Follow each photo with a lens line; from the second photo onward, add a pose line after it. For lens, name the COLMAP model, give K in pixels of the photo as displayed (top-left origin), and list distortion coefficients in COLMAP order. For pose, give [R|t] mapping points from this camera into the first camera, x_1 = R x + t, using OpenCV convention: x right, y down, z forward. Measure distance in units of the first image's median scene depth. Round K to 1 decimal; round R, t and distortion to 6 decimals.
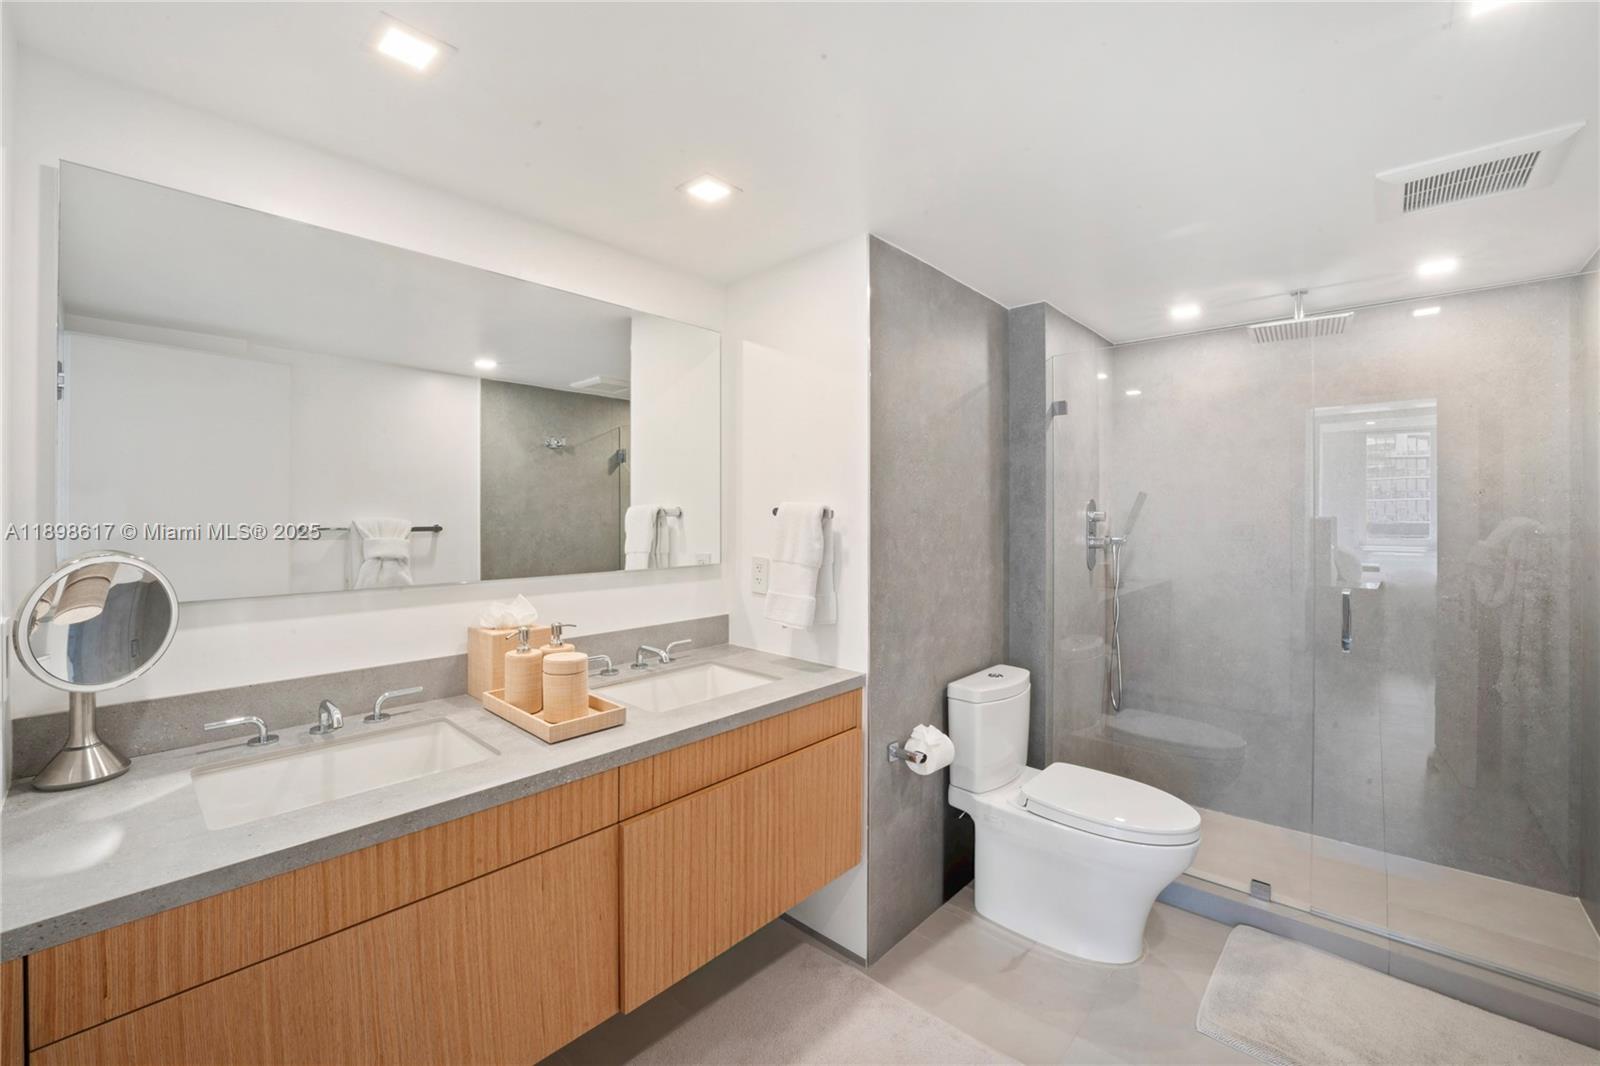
lens RADIAL K [[652.9, 0, 803.1], [0, 652.9, 515.9], [0, 0, 1]] dist [-0.028047, 0.002487]
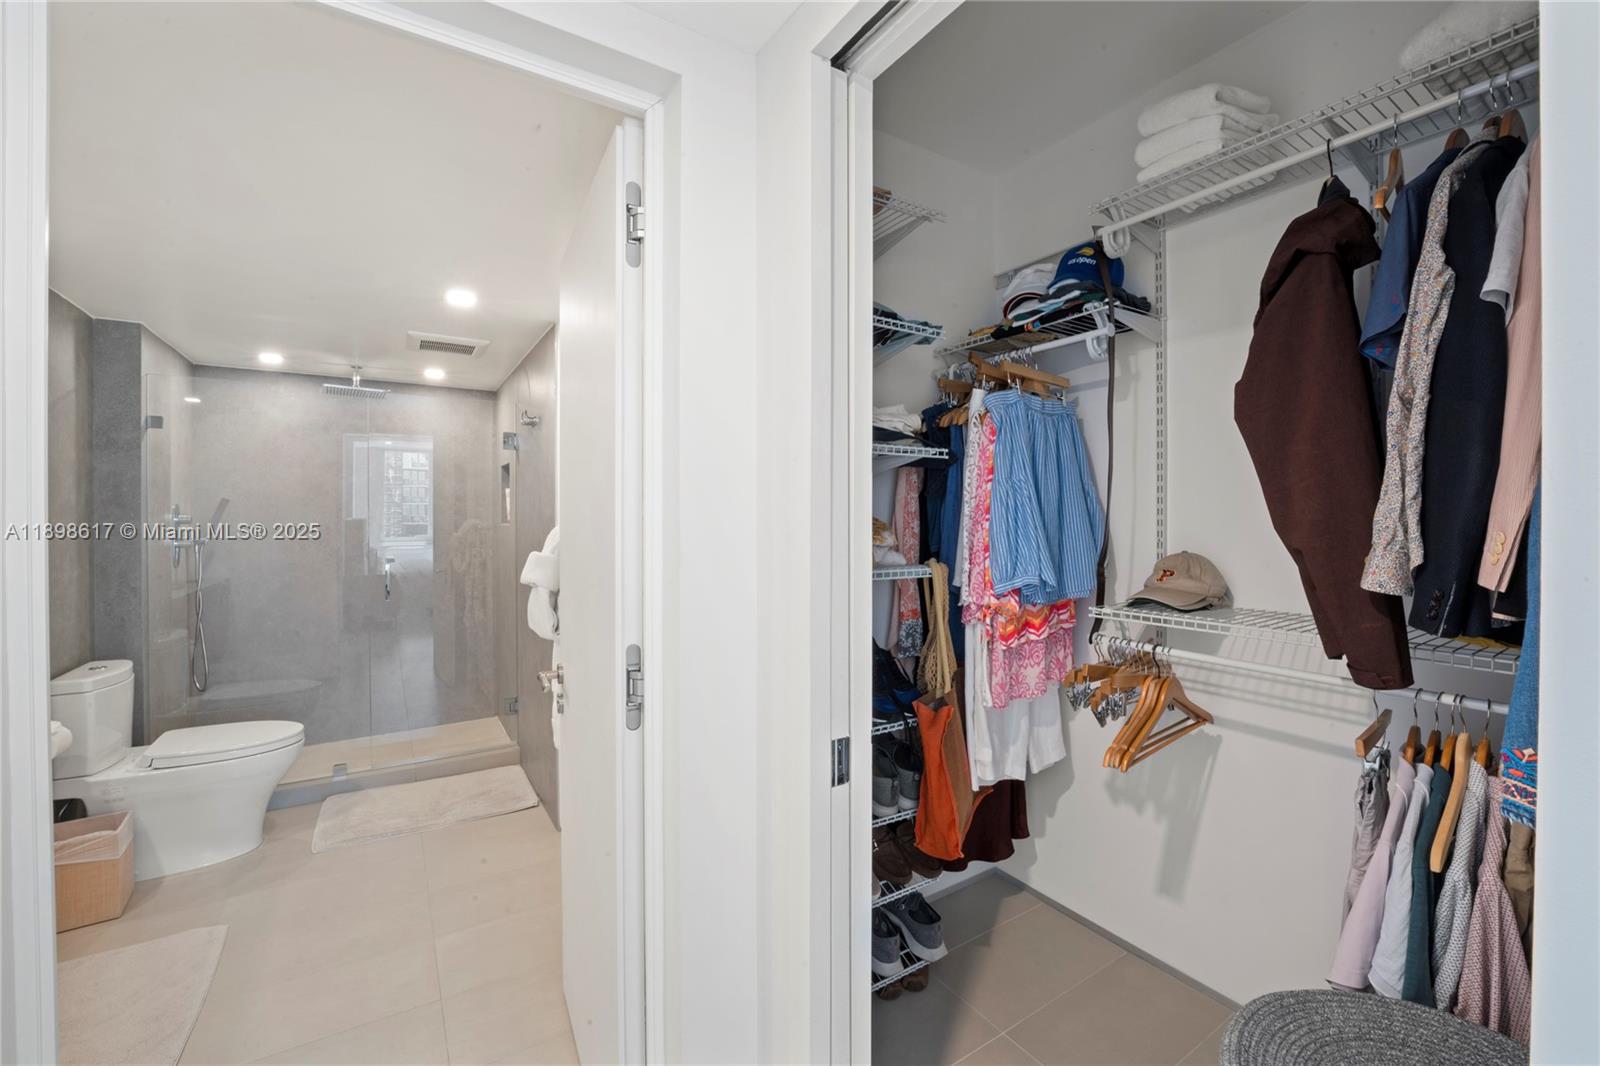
lens RADIAL K [[652.9, 0, 791.7], [0, 652.9, 518.1], [0, 0, 1]] dist [-0.028047, 0.002487]
pose [[0.276787, -0.001925, 0.960929, -0.420032], [0.002090, 0.999997, 0.001402, -0.000999], [-0.960929, 0.001620, 0.276790, -0.418791]]
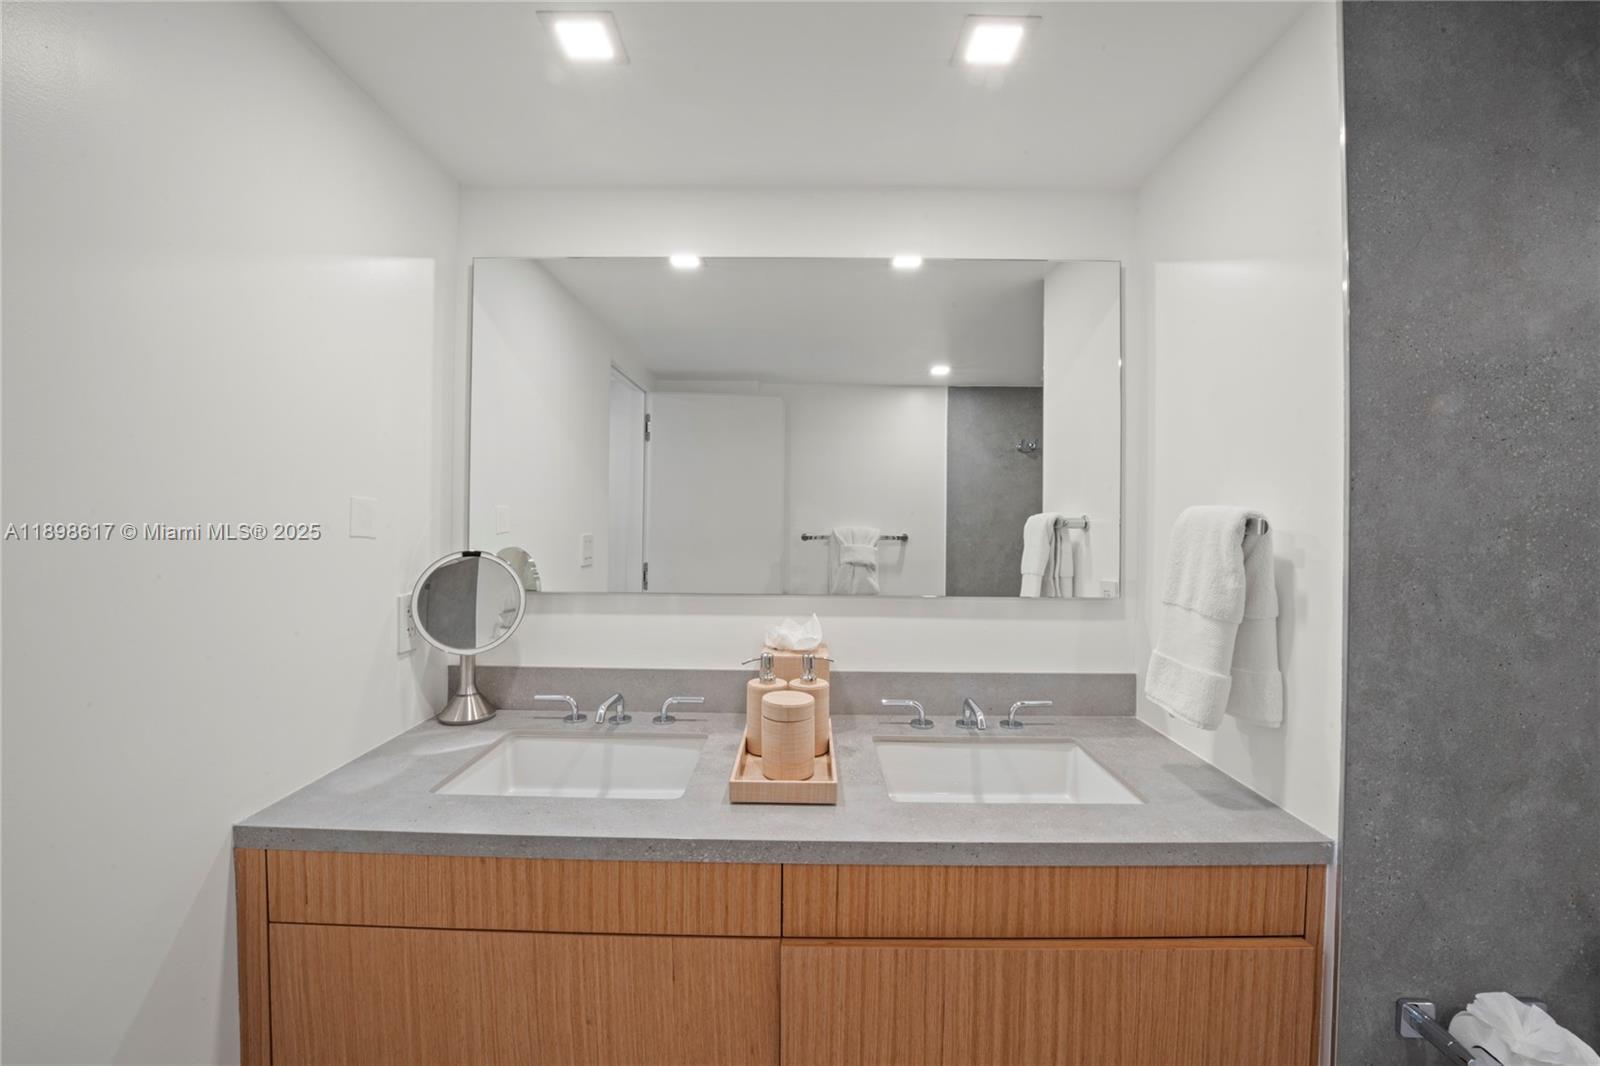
lens RADIAL K [[652.9, 0, 792.8], [0, 652.9, 527.5], [0, 0, 1]] dist [-0.028047, 0.002487]
pose [[0.660878, 0.012569, -0.750388, 0.185719], [-0.013186, 0.999900, 0.005135, -0.000029], [0.750378, 0.006501, 0.660977, 0.352001]]
